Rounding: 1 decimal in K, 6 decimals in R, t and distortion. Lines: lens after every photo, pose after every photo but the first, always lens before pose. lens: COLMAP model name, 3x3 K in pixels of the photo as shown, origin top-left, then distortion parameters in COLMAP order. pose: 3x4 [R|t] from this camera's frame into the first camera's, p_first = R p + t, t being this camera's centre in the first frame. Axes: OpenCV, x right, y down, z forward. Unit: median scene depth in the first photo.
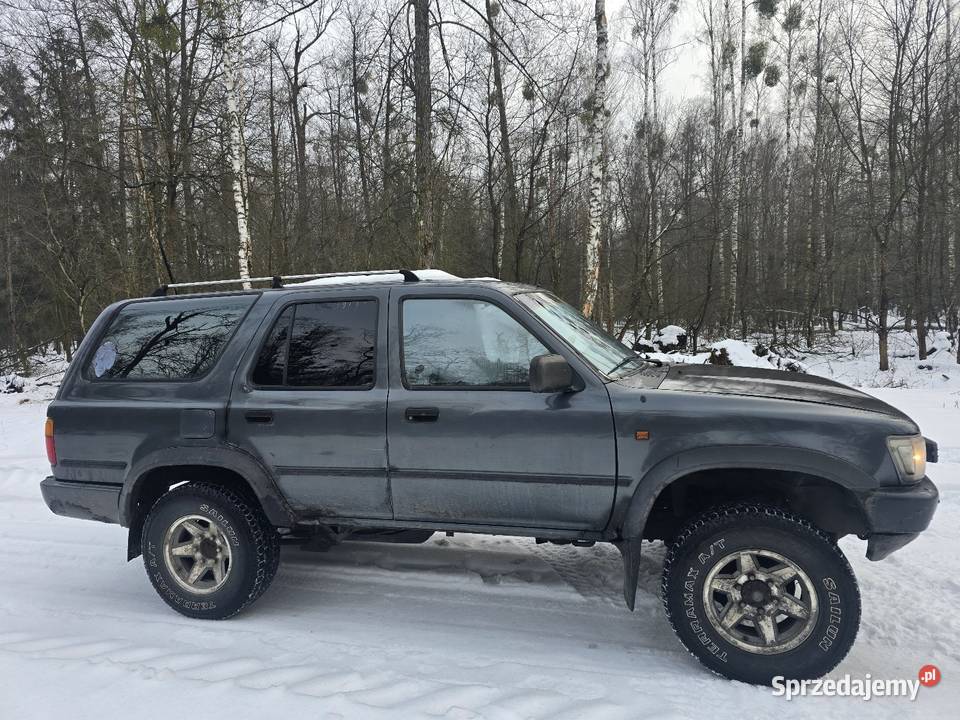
lens RADIAL K [[649.7, 0, 481.3], [0, 649.7, 367.4], [0, 0, 1]] dist [0.052493, -0.032887]
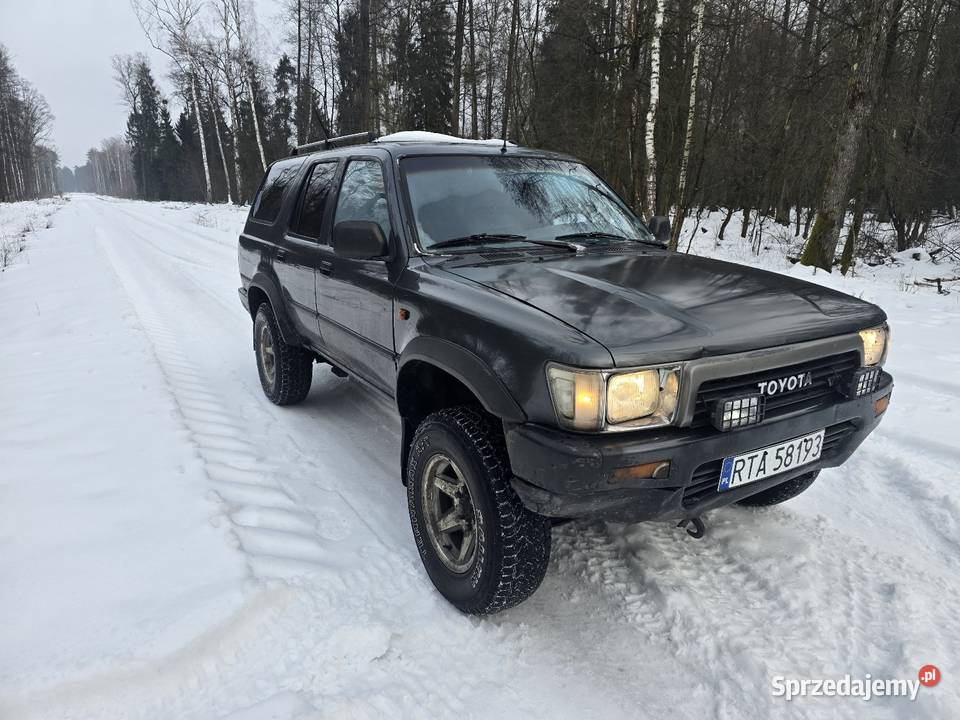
lens RADIAL K [[649.7, 0, 482.7], [0, 649.7, 359.7], [0, 0, 1]] dist [0.052493, -0.032887]
pose [[0.733498, 0.210908, -0.646141, 0.807386], [-0.089007, 0.972258, 0.216316, -0.039585], [0.673838, -0.101156, 0.731922, 0.320239]]
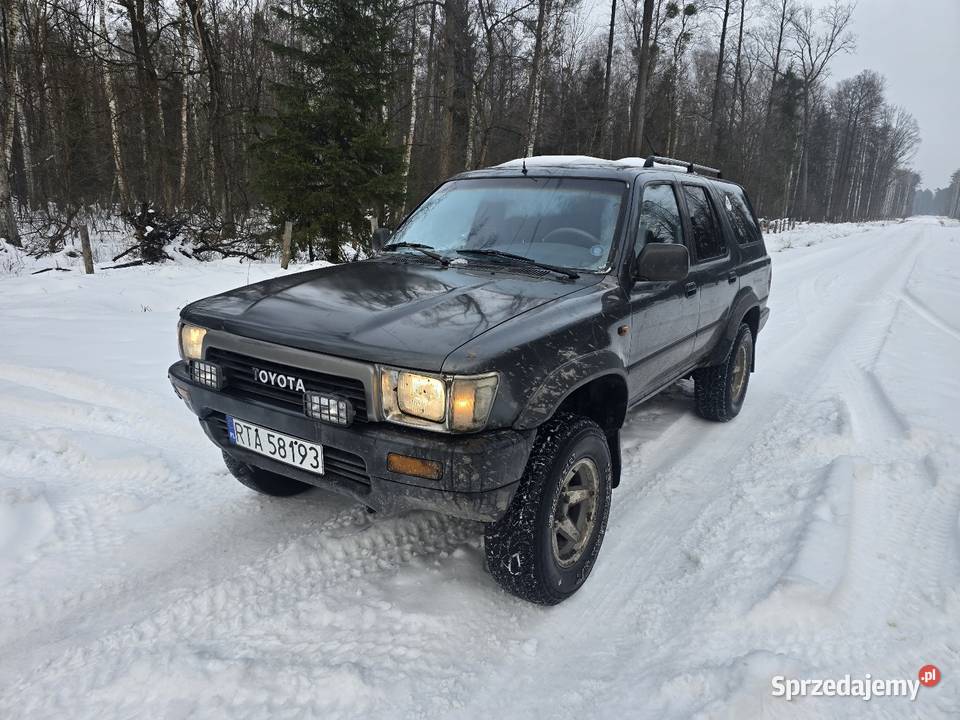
lens RADIAL K [[649.7, 0, 471.1], [0, 649.7, 362.3], [0, 0, 1]] dist [0.052493, -0.032887]
pose [[-0.335357, 0.254916, -0.906947, 1.165367], [-0.081438, 0.951248, 0.297481, -0.144891], [0.938565, 0.173623, -0.298247, 1.337568]]
